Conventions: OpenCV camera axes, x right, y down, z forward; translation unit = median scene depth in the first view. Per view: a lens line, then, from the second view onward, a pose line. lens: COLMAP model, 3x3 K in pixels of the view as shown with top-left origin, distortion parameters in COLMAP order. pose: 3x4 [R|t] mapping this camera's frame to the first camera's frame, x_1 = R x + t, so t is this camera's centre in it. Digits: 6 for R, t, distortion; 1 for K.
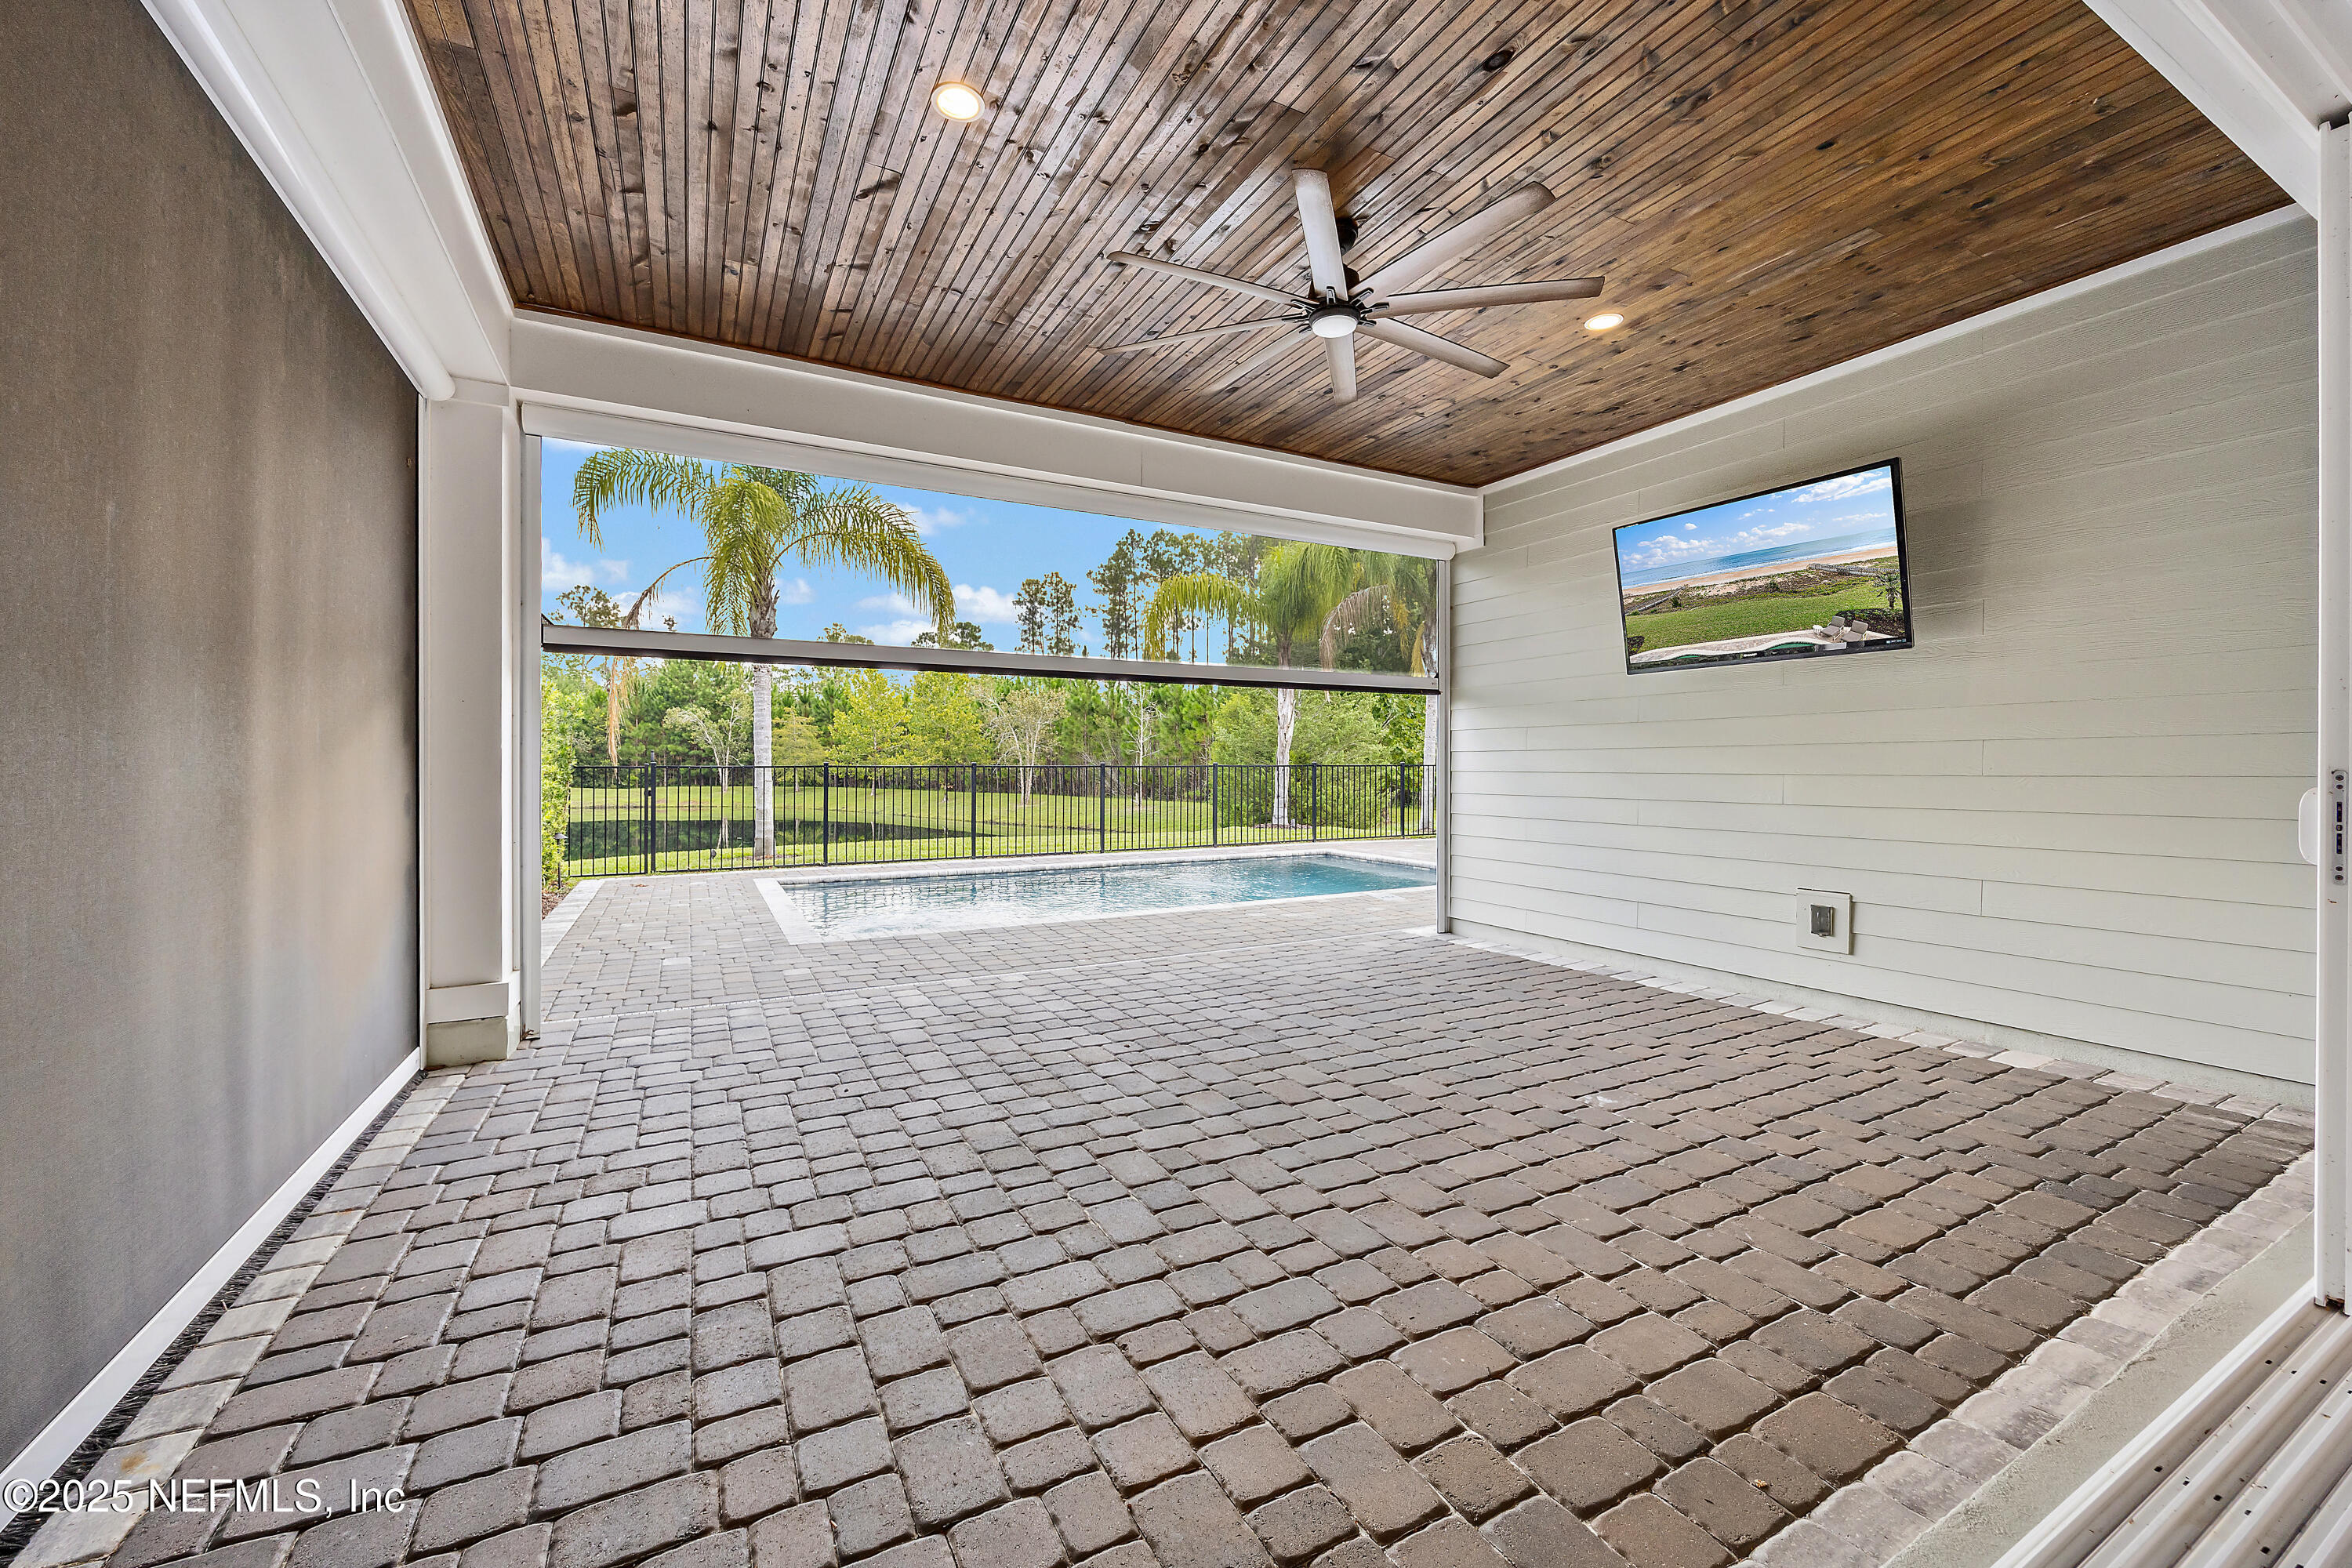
lens RADIAL K [[907.2, 0, 1176.2], [0, 907.2, 774.3], [0, 0, 1]] dist [-0.005680, -0.000162]
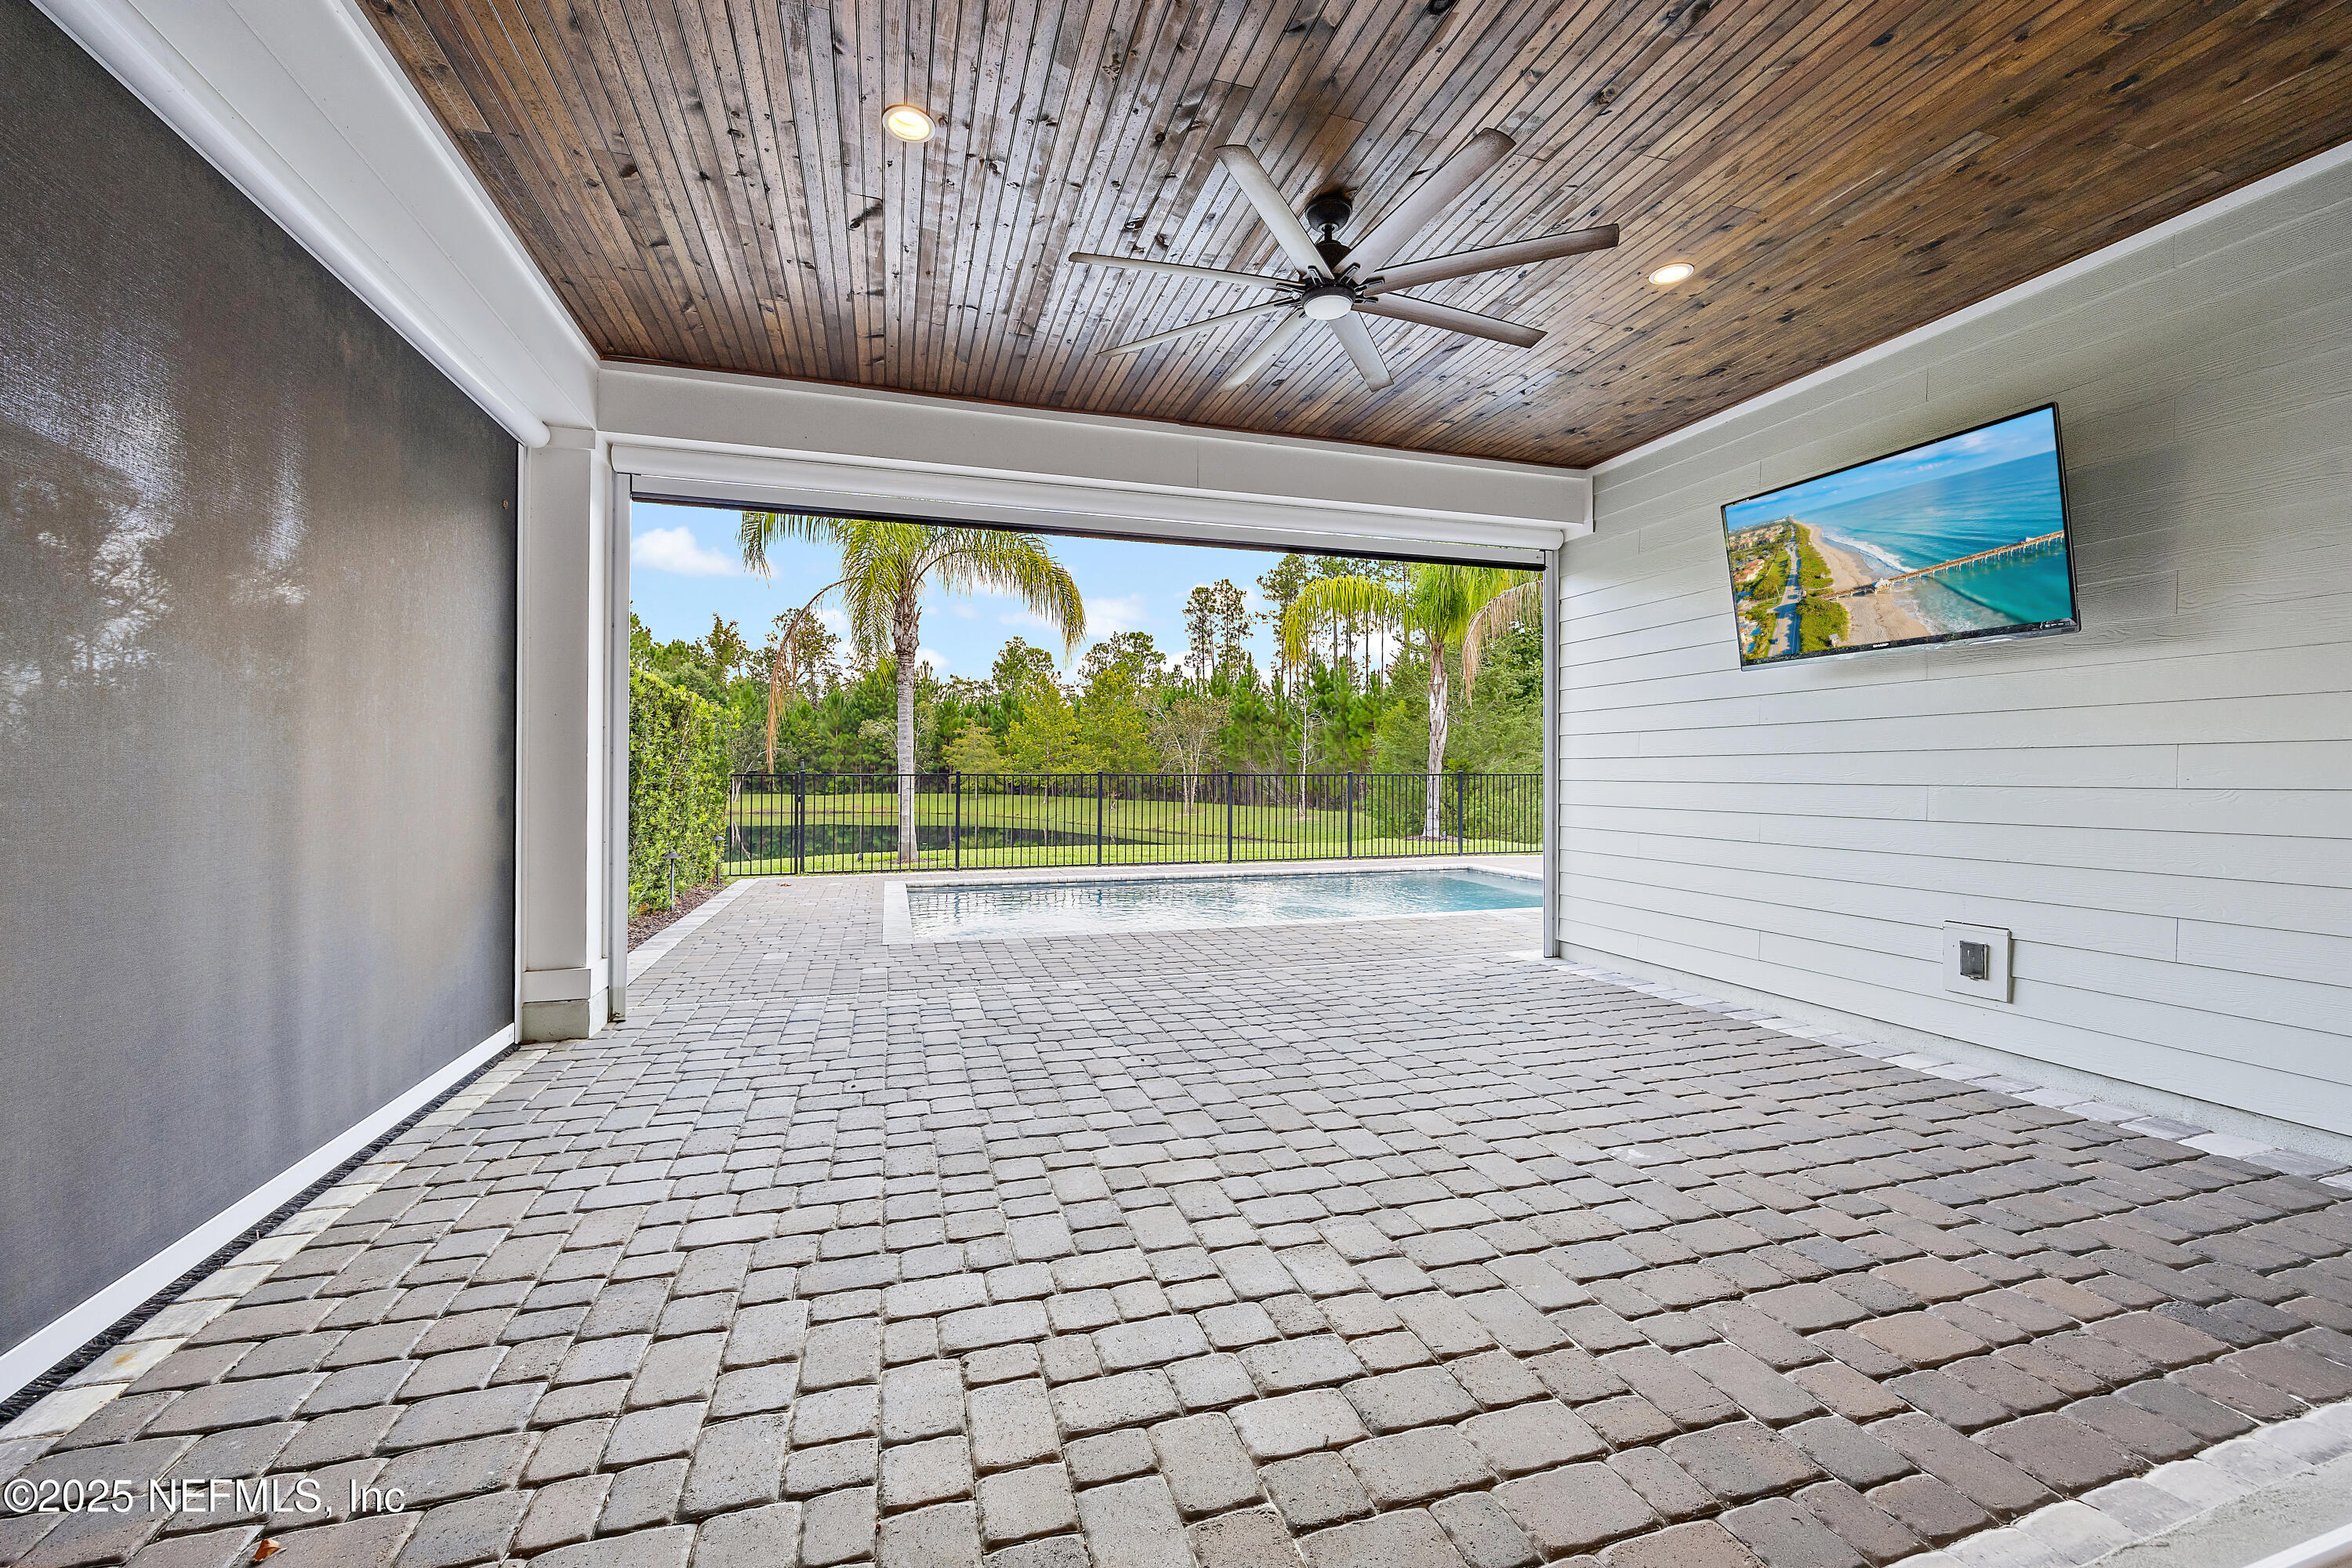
lens RADIAL K [[923.0, 0, 1178.2], [0, 923.0, 773.4], [0, 0, 1]] dist [-0.004611, -0.000202]
pose [[0.982068, 0.002151, -0.188513, 0.182729], [-0.004174, 0.999938, -0.010336, 0.001103], [0.188479, 0.010938, 0.982016, 0.029819]]
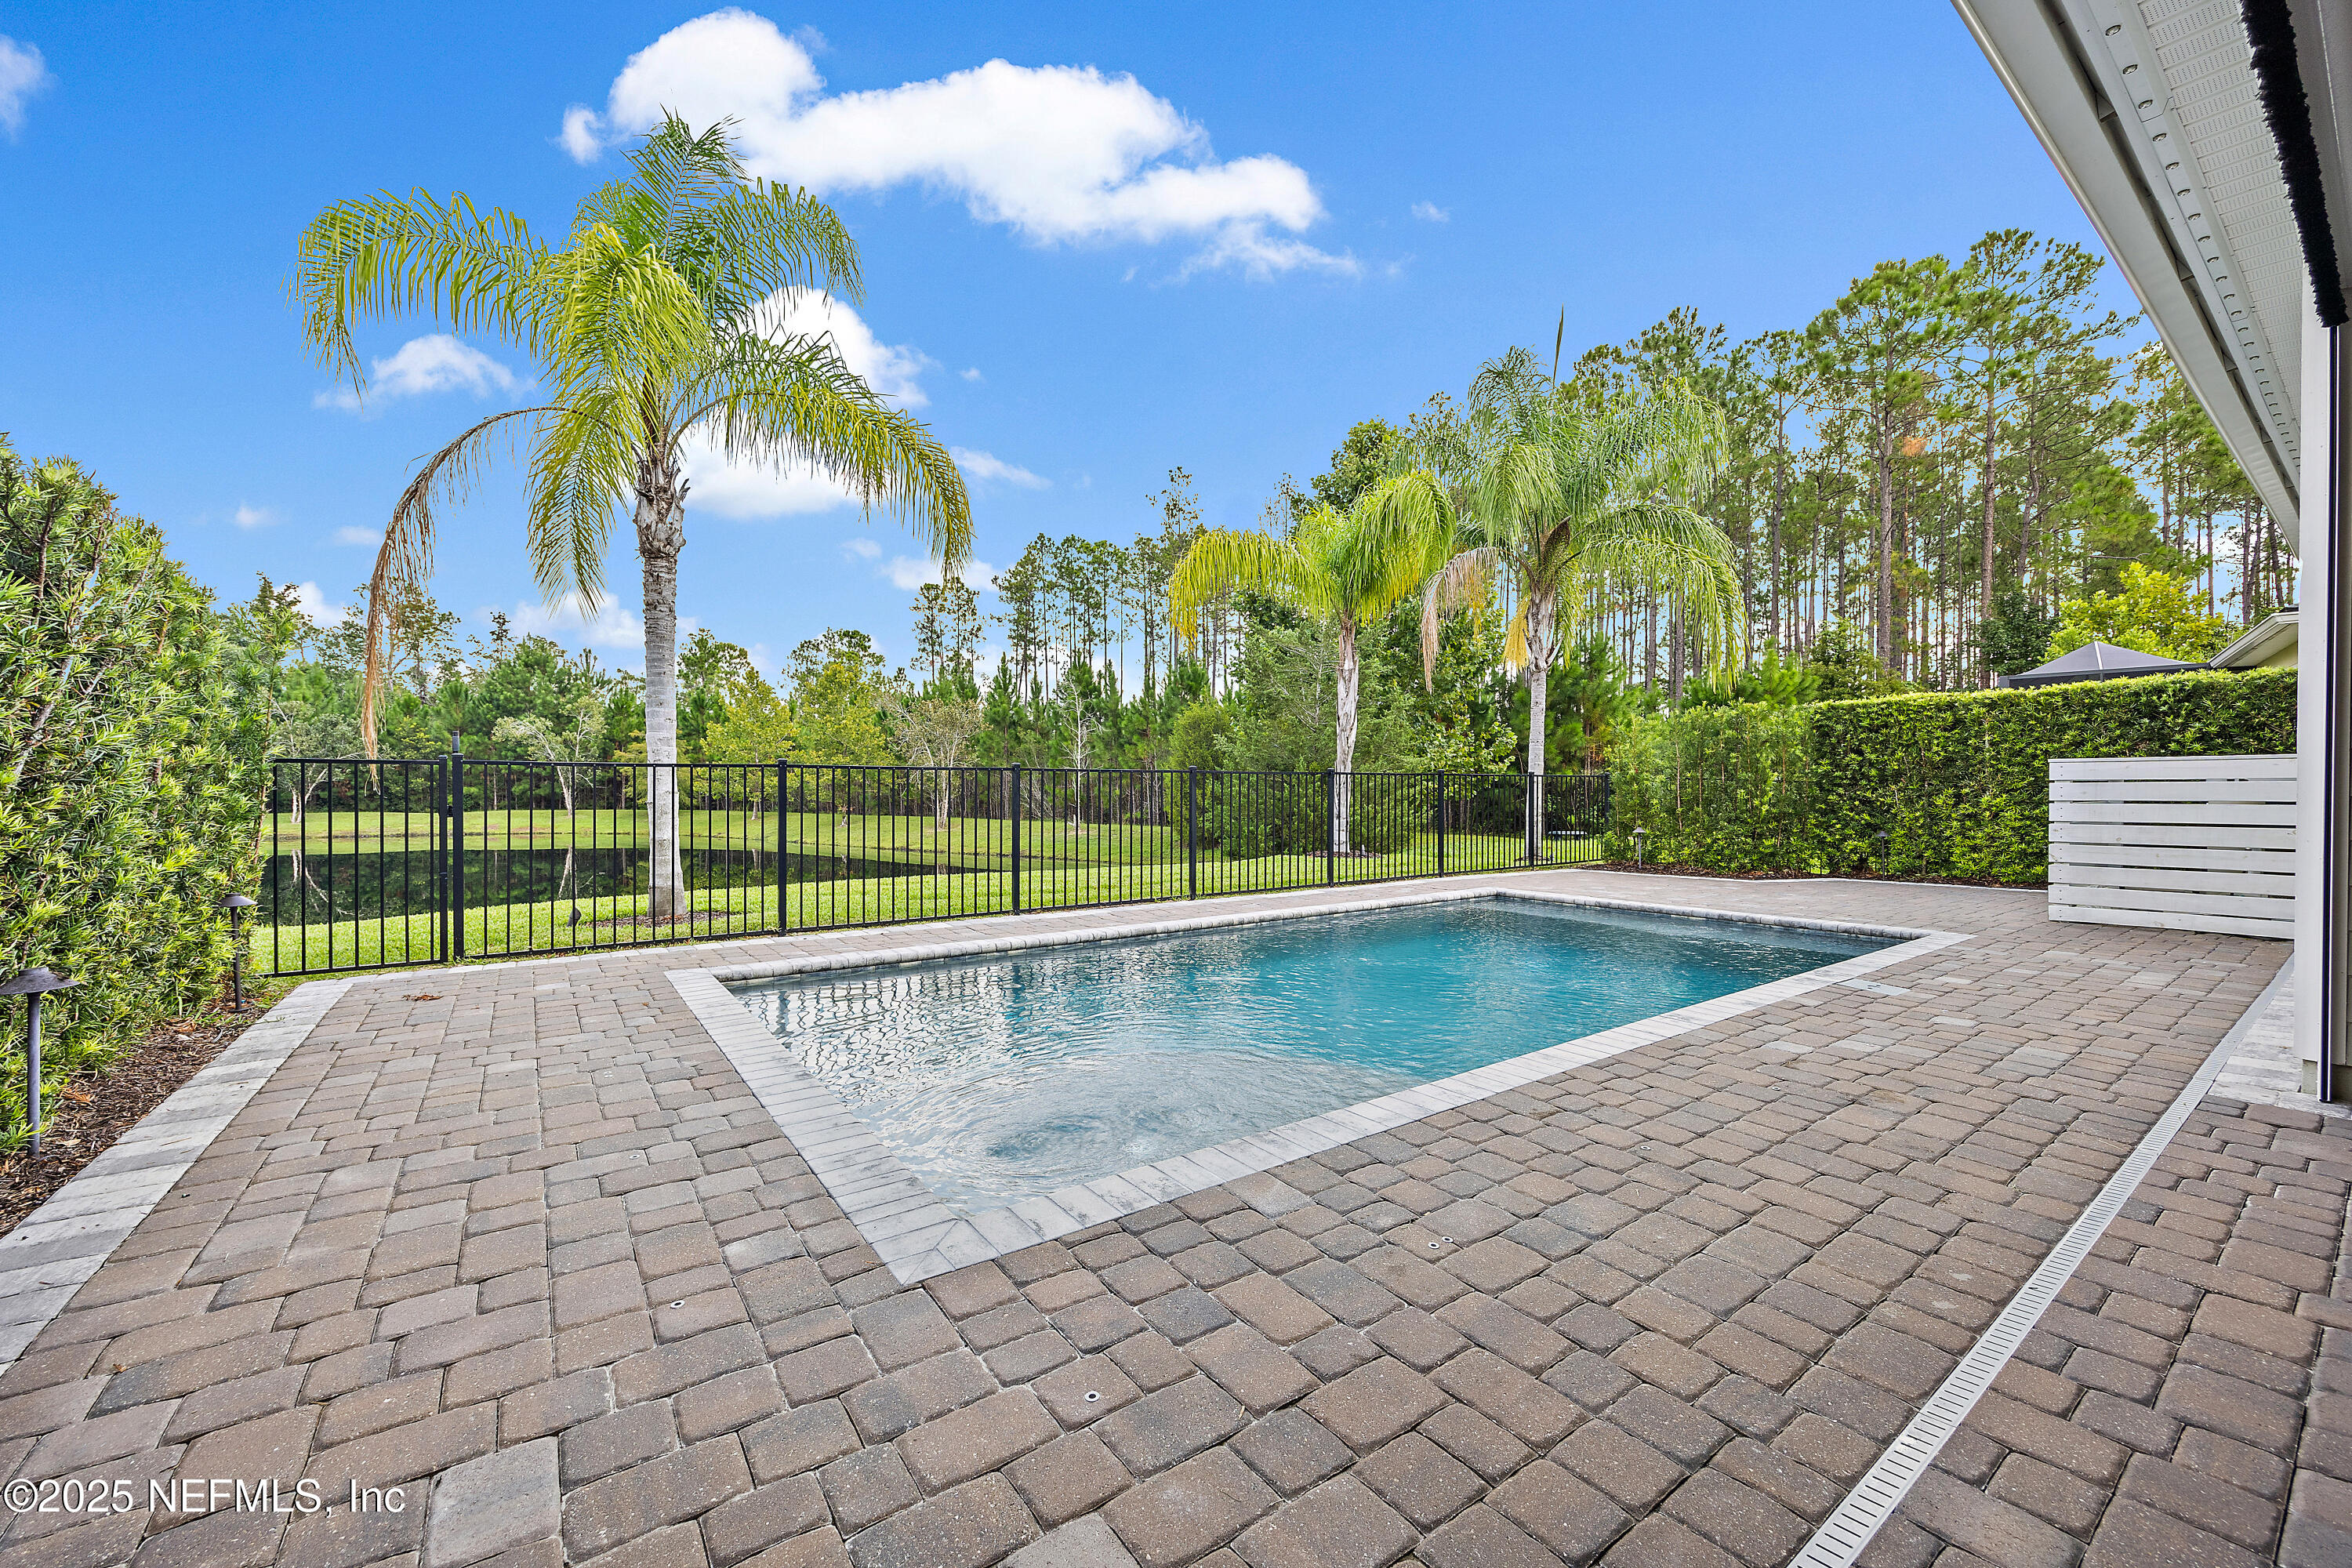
lens RADIAL K [[915.2, 0, 1189.5], [0, 915.2, 803.2], [0, 0, 1]] dist [-0.000930, -0.000118]
pose [[0.990952, -0.001213, 0.134211, -0.620078], [0.000332, 0.999978, 0.006580, 0.037187], [-0.134216, -0.006476, 0.990931, 1.137677]]
